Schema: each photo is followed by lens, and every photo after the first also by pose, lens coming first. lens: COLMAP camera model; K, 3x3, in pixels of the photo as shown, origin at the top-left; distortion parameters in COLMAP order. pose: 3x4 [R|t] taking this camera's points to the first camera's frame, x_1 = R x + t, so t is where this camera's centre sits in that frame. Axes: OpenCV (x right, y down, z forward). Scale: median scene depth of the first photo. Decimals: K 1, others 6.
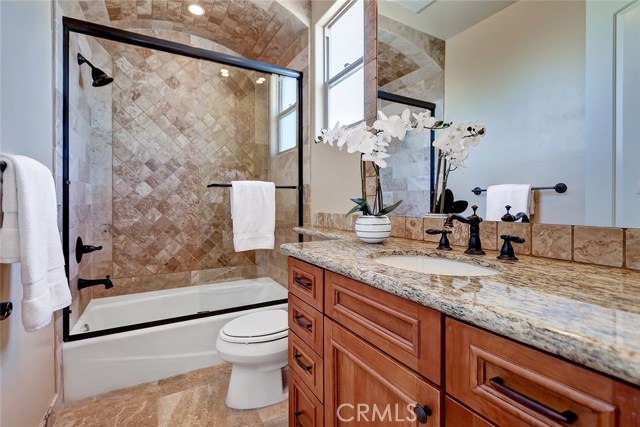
lens RADIAL K [[301.7, 0, 318.4], [0, 301.7, 211.4], [0, 0, 1]] dist [-0.000546, -0.000011]
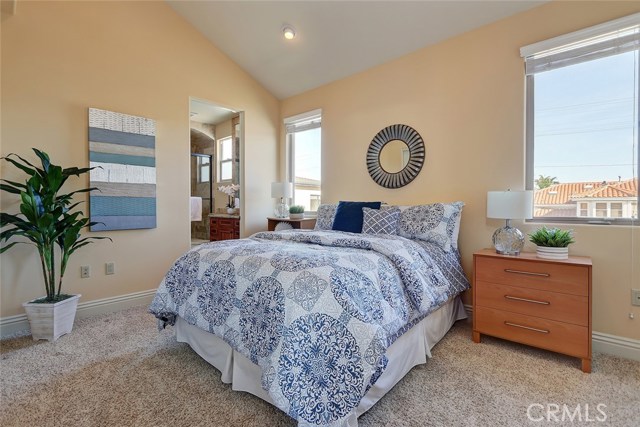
lens RADIAL K [[301.7, 0, 321.2], [0, 301.7, 210.7], [0, 0, 1]] dist [-0.000546, -0.000011]
pose [[0.952860, 0.000134, 0.303412, 0.060174], [0.000074, 1.000000, -0.000673, 0.031115], [-0.303412, 0.000664, 0.952859, -1.871204]]
